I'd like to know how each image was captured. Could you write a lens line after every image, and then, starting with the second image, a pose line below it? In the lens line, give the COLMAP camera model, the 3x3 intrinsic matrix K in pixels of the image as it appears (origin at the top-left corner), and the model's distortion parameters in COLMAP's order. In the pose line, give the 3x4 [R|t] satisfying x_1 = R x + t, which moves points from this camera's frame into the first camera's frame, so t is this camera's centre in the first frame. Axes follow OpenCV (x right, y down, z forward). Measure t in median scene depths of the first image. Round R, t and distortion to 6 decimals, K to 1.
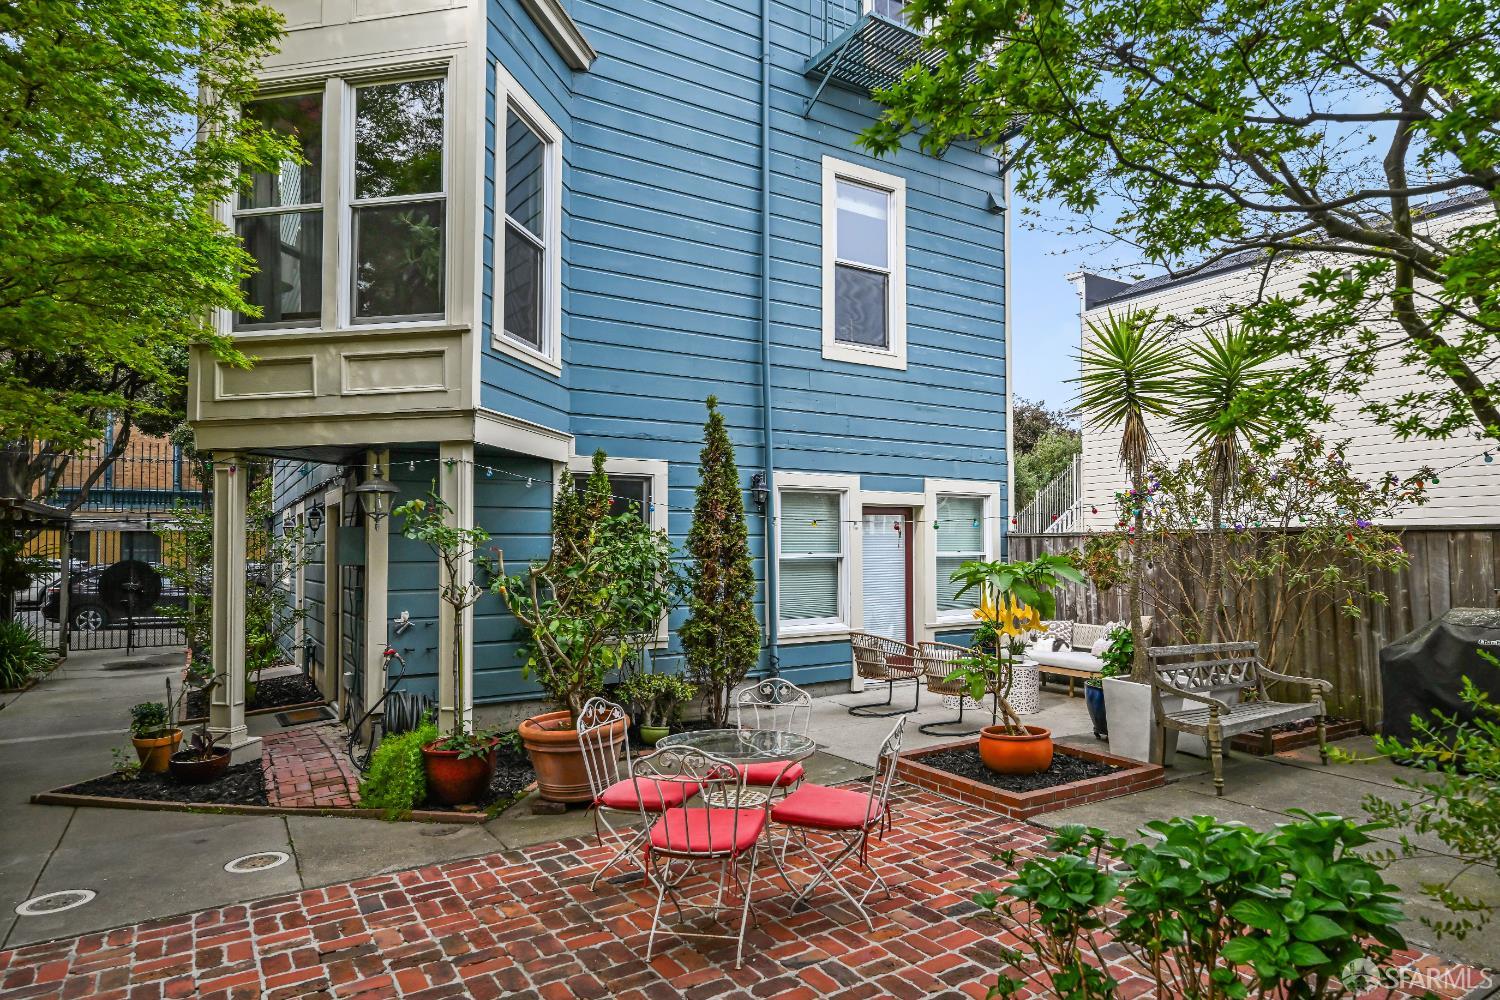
lens RADIAL K [[865.5, 0, 750.9], [0, 865.5, 499.9], [0, 0, 1]] dist [-0.003341, -0.000174]
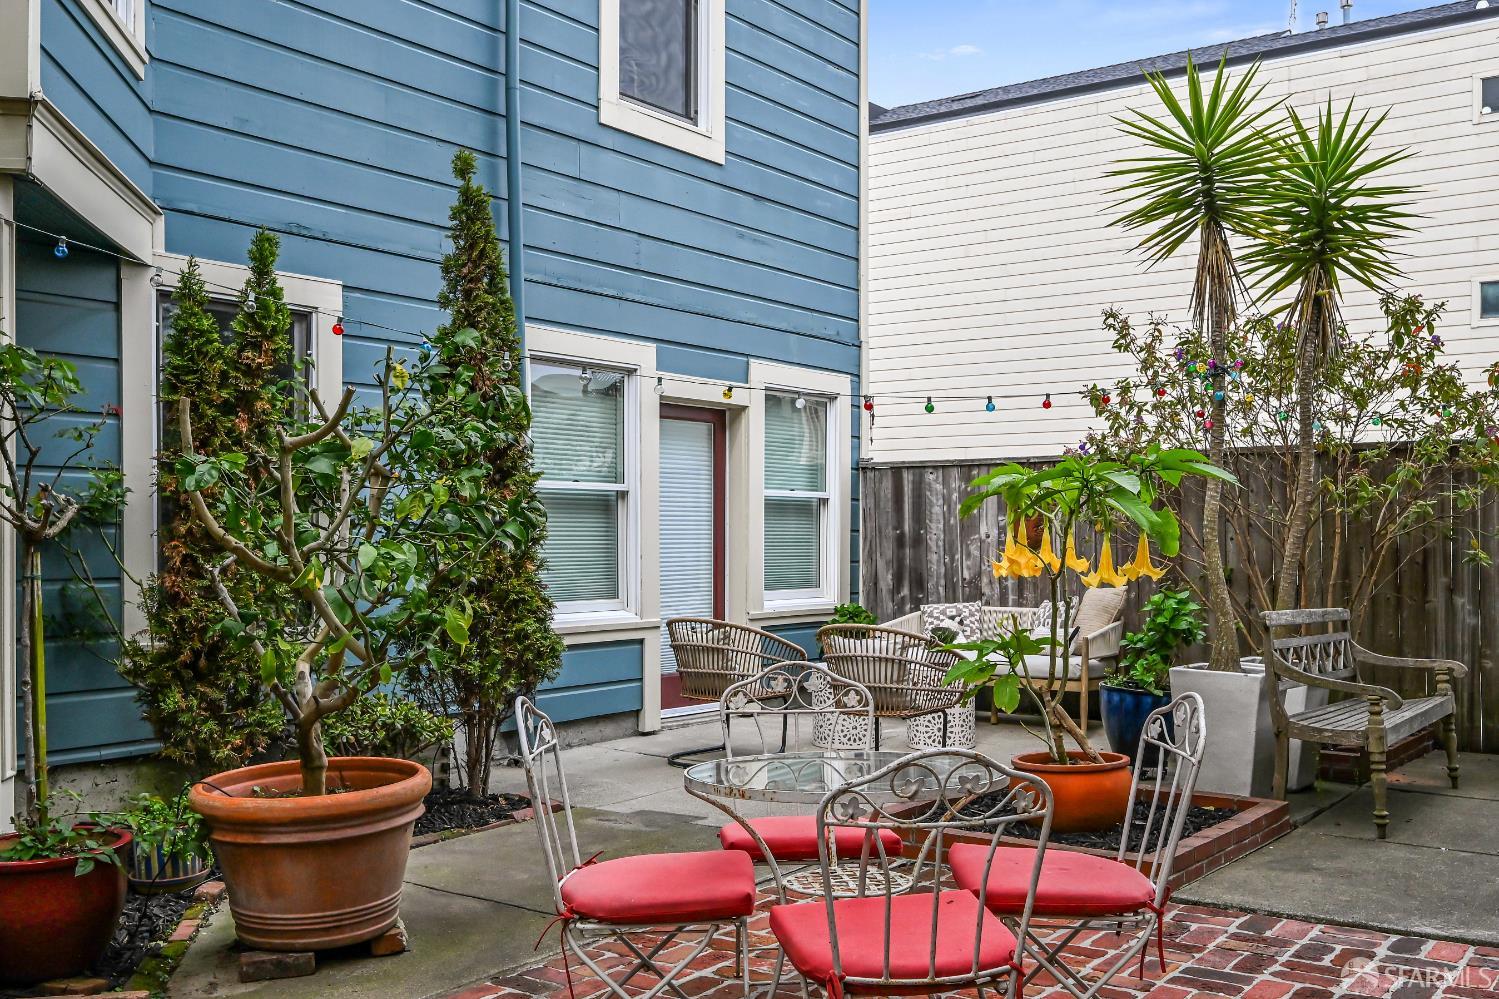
lens RADIAL K [[1456.0, 0, 748.8], [0, 1456.0, 505.4], [0, 0, 1]] dist [-0.000460, 0.000000]
pose [[0.933222, 0.010163, 0.359157, -0.154757], [-0.022589, 0.999282, 0.030418, 0.045350], [-0.358590, -0.036500, 0.932781, 0.108055]]
